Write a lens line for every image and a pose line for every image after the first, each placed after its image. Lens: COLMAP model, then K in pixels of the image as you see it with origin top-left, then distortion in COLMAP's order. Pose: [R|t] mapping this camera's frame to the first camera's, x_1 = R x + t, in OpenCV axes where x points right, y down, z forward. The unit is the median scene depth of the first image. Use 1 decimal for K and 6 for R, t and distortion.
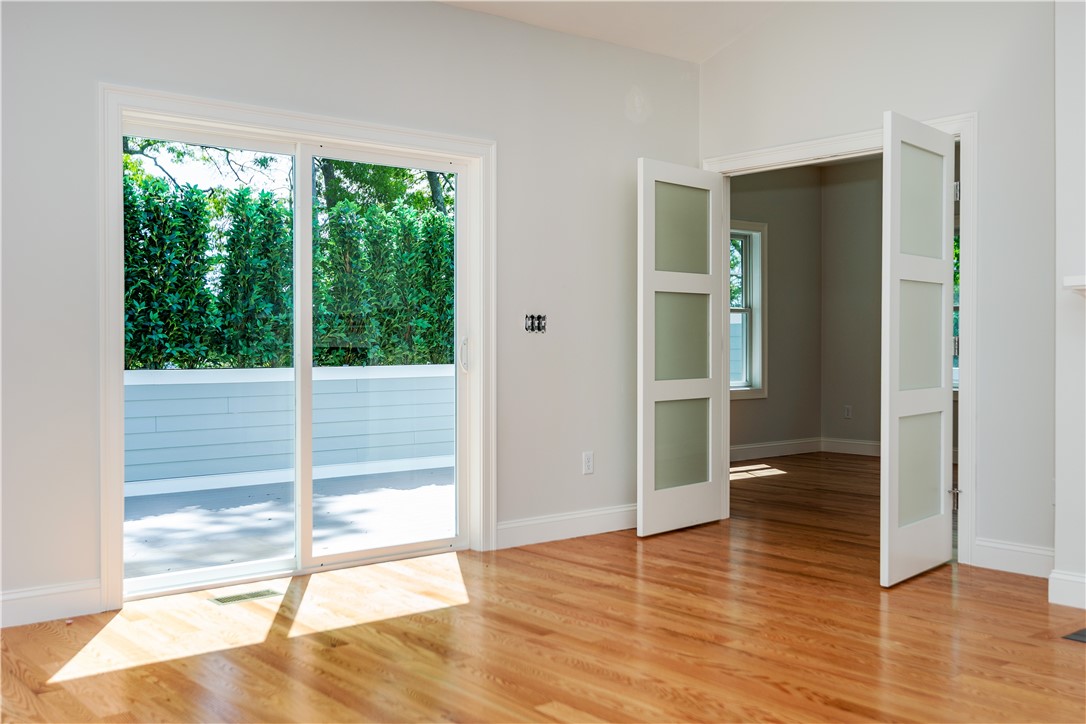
lens RADIAL K [[948.7, 0, 541.3], [0, 948.7, 360.4], [0, 0, 1]] dist [0.000396, 0.005580]
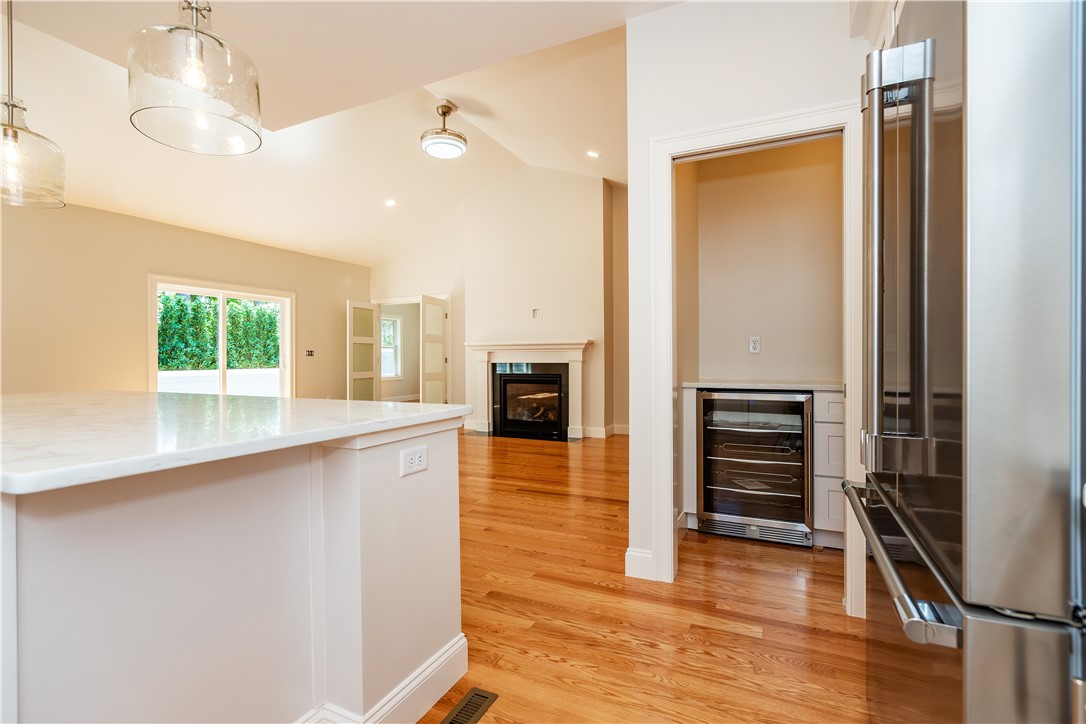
lens RADIAL K [[497.8, 0, 553.3], [0, 497.8, 362.5], [0, 0, 1]] dist [0.001010, -0.002251]
pose [[0.893660, -0.004786, 0.448719, -0.018396], [0.008100, 0.999952, -0.005466, 0.001484], [-0.448671, 0.008519, 0.893656, -0.516740]]
